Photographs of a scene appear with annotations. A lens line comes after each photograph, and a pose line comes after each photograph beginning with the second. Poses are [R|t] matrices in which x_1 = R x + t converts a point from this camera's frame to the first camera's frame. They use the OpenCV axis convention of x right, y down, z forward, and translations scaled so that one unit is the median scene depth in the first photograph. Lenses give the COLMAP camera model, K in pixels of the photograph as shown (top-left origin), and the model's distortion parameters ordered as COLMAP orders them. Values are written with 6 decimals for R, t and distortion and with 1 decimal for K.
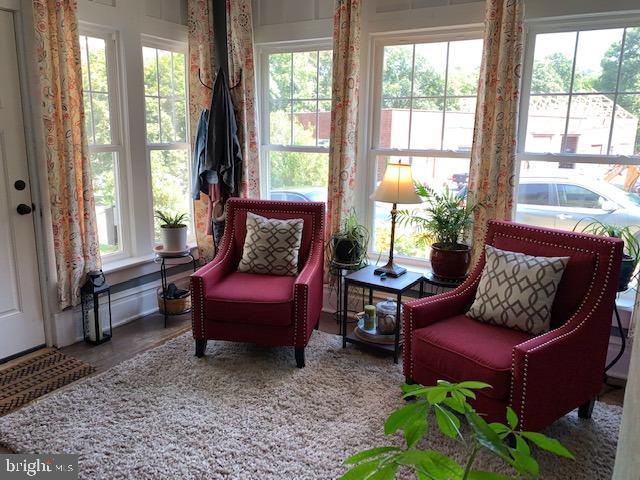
lens RADIAL K [[490.3, 0, 320.0], [0, 490.3, 240.0], [0, 0, 1]] dist [0.037522, -0.042118]
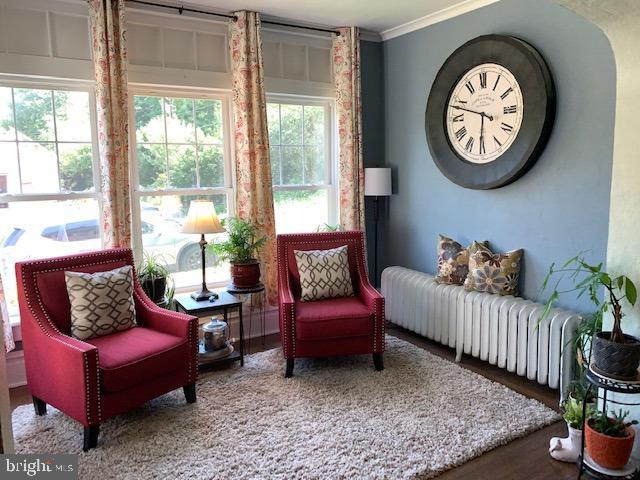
lens RADIAL K [[490.3, 0, 320.0], [0, 490.3, 240.0], [0, 0, 1]] dist [0.037522, -0.042118]
pose [[0.472729, -0.150376, 0.868282, -0.713893], [0.214285, 0.975372, 0.052257, -0.064592], [-0.854757, 0.161357, 0.493310, 0.199377]]
